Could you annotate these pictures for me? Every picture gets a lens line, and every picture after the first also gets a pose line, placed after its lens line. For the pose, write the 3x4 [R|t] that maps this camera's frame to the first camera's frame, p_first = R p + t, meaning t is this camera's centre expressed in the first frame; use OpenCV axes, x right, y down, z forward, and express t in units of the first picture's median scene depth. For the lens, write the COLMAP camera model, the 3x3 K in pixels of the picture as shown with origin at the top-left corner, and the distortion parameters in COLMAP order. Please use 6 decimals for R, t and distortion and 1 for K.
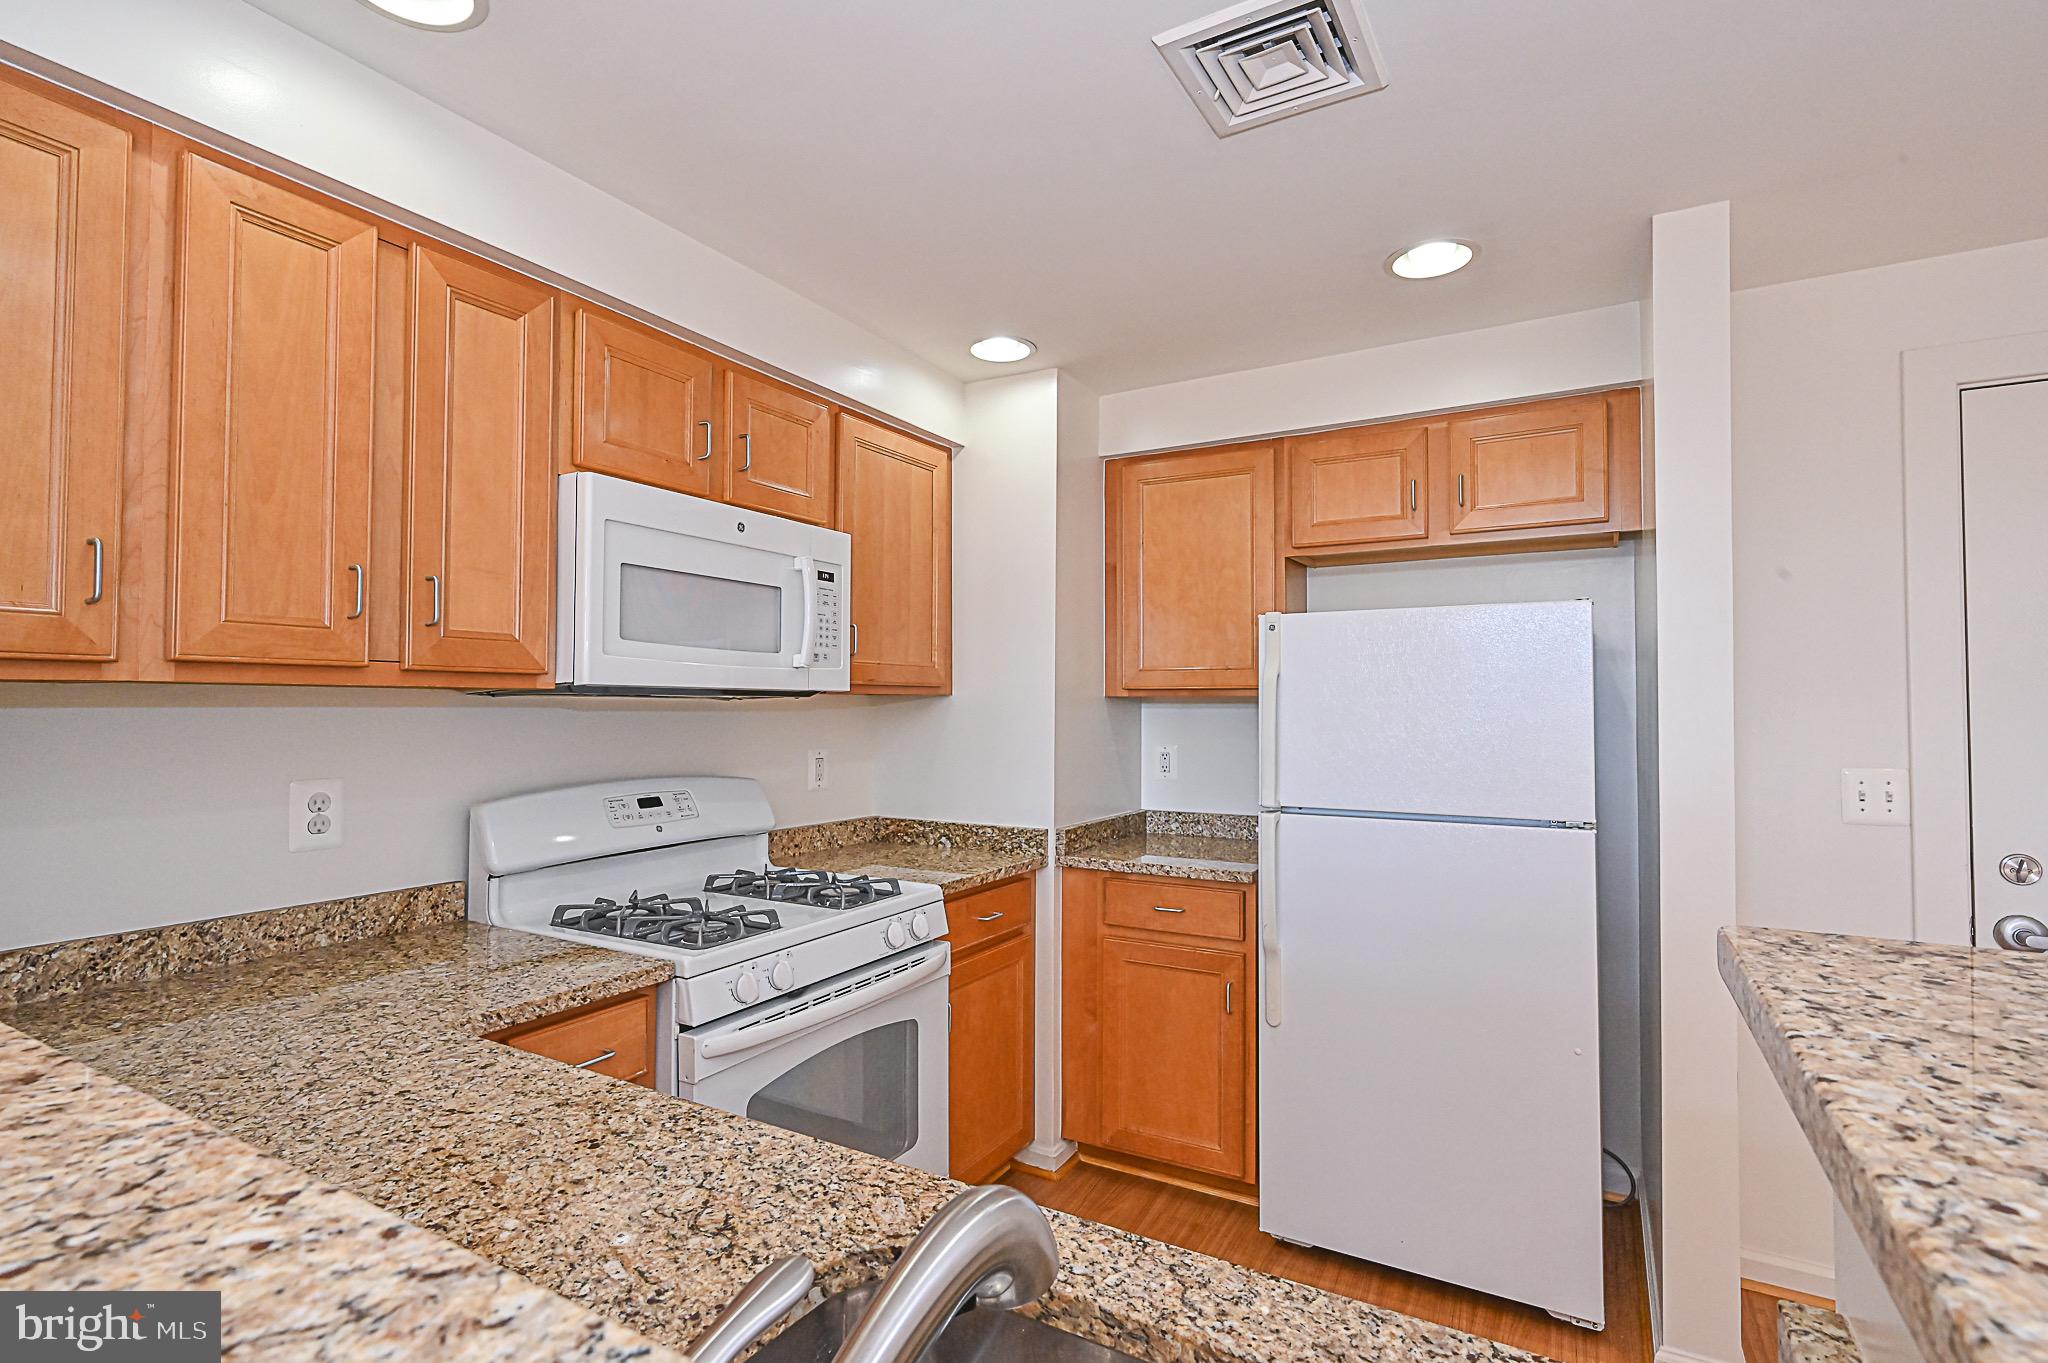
lens RADIAL K [[962.4, 0, 1015.5], [0, 962.4, 686.1], [0, 0, 1]] dist [-0.002521, 0.000682]
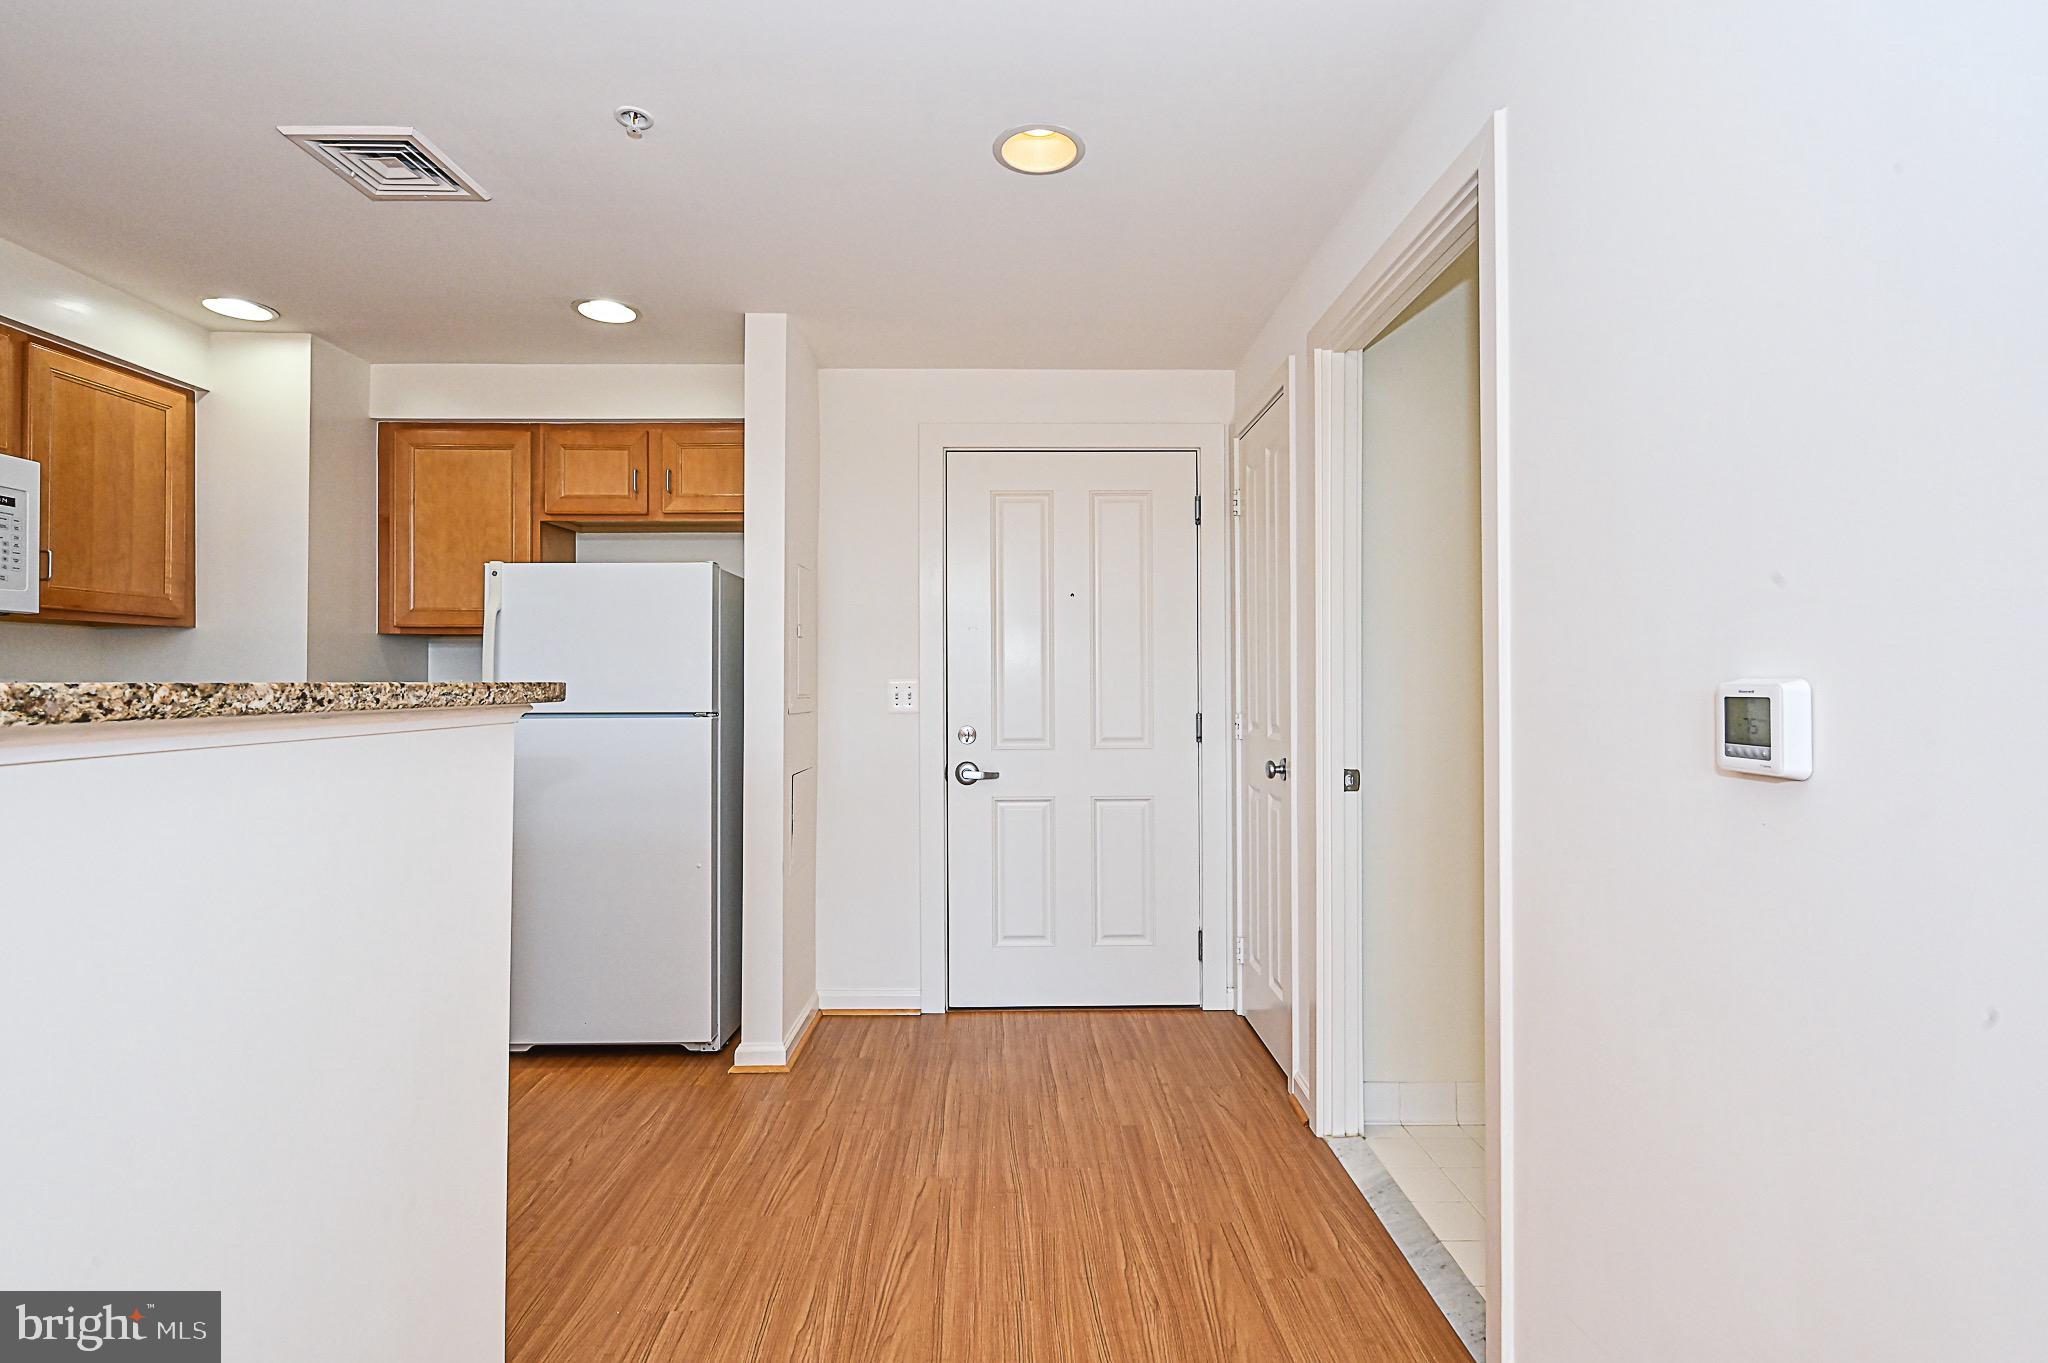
lens RADIAL K [[962.4, 0, 1027.7], [0, 962.4, 678.1], [0, 0, 1]] dist [-0.002521, 0.000682]
pose [[0.856202, -0.001473, 0.516640, 0.192265], [-0.005960, 0.999901, 0.012729, 0.051790], [-0.516607, -0.013978, 0.856108, -0.412672]]
